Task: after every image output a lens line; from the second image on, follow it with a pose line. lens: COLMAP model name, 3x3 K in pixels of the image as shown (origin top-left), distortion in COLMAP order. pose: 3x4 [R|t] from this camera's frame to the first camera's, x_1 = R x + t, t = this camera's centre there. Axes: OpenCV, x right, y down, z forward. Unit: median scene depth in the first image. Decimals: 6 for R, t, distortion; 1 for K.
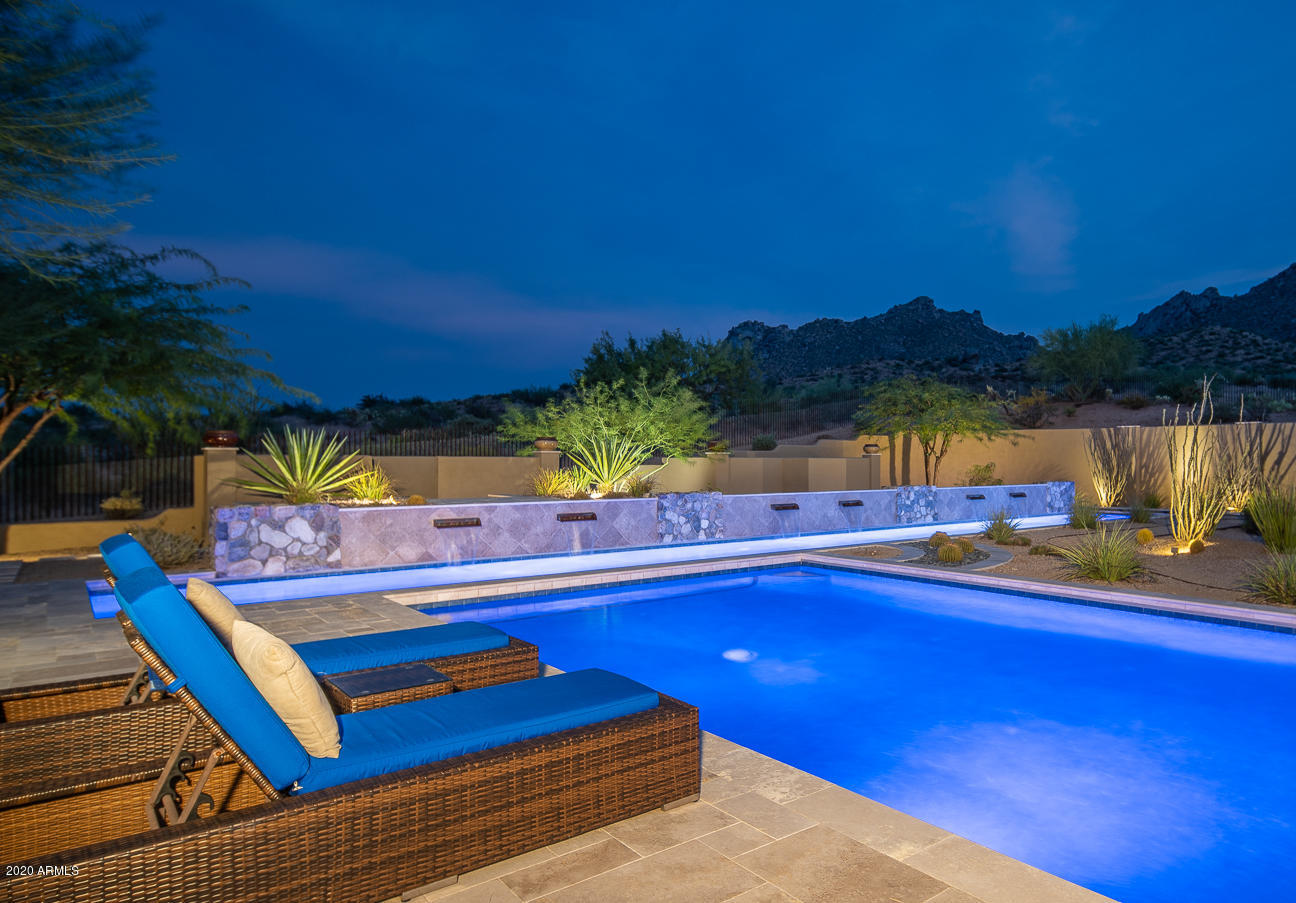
lens RADIAL K [[823.1, 0, 824.9], [0, 823.1, 454.7], [0, 0, 1]] dist [0.000398, 0.000064]
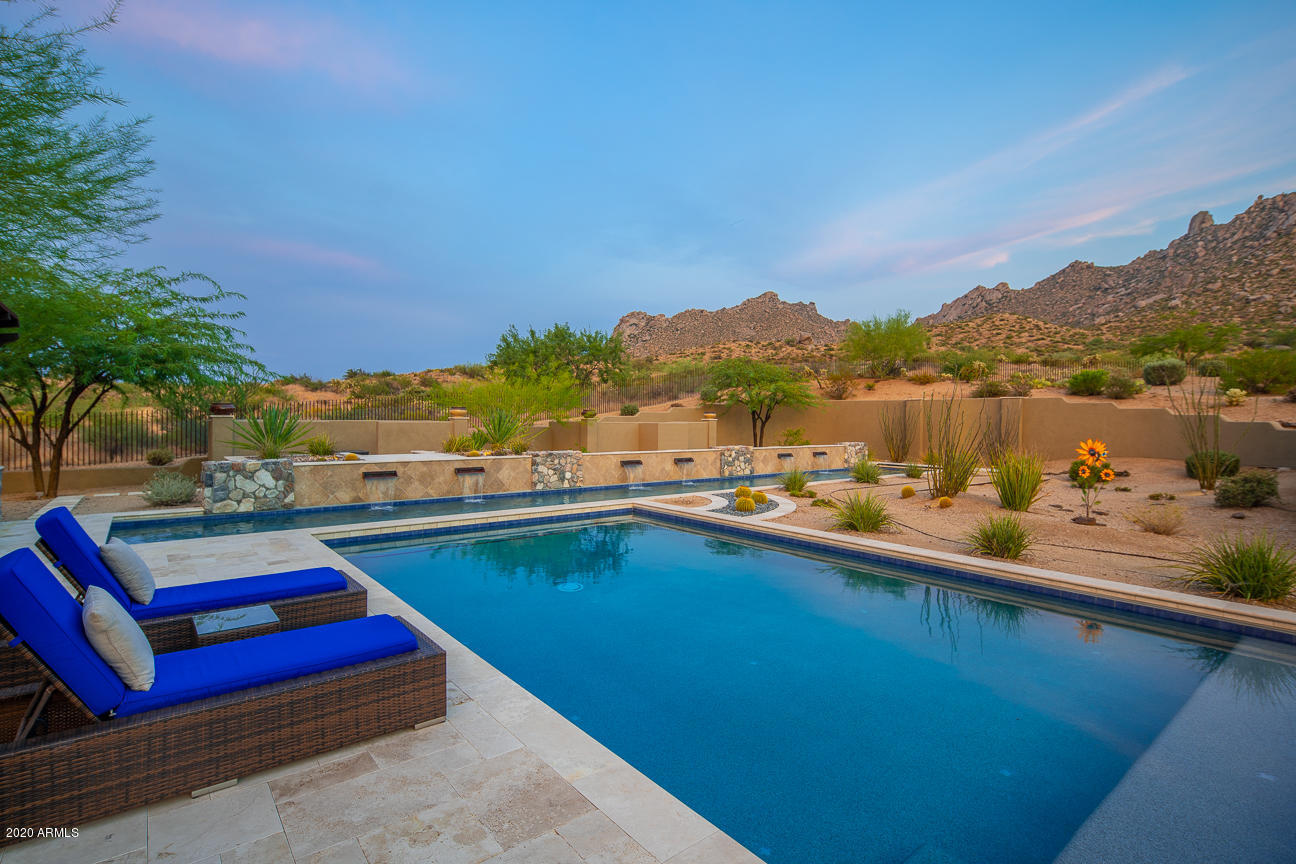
lens RADIAL K [[628.0, 0, 642.0], [0, 628.0, 420.0], [0, 0, 1]] dist [0.001733, -0.001380]
pose [[0.996678, 0.009052, -0.080940, 0.041966], [-0.008175, 0.999904, 0.011162, -0.013796], [0.081033, -0.010464, 0.996656, 0.004005]]
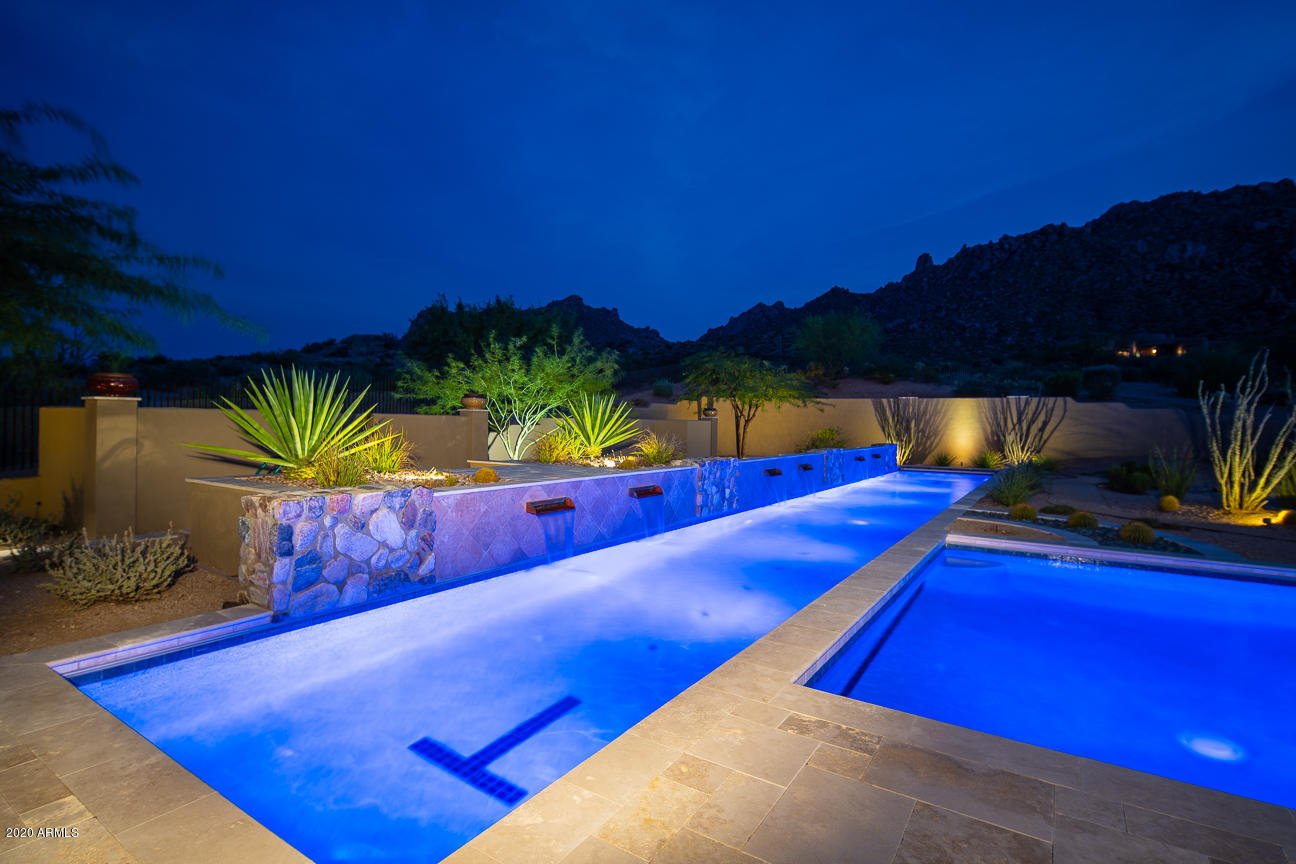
lens RADIAL K [[628.0, 0, 642.0], [0, 628.0, 420.0], [0, 0, 1]] dist [0.001733, -0.001380]
pose [[0.971752, 0.014698, 0.235545, -0.319239], [-0.015985, 0.999866, 0.003559, 0.001774], [-0.235461, -0.007223, 0.971857, 0.276759]]
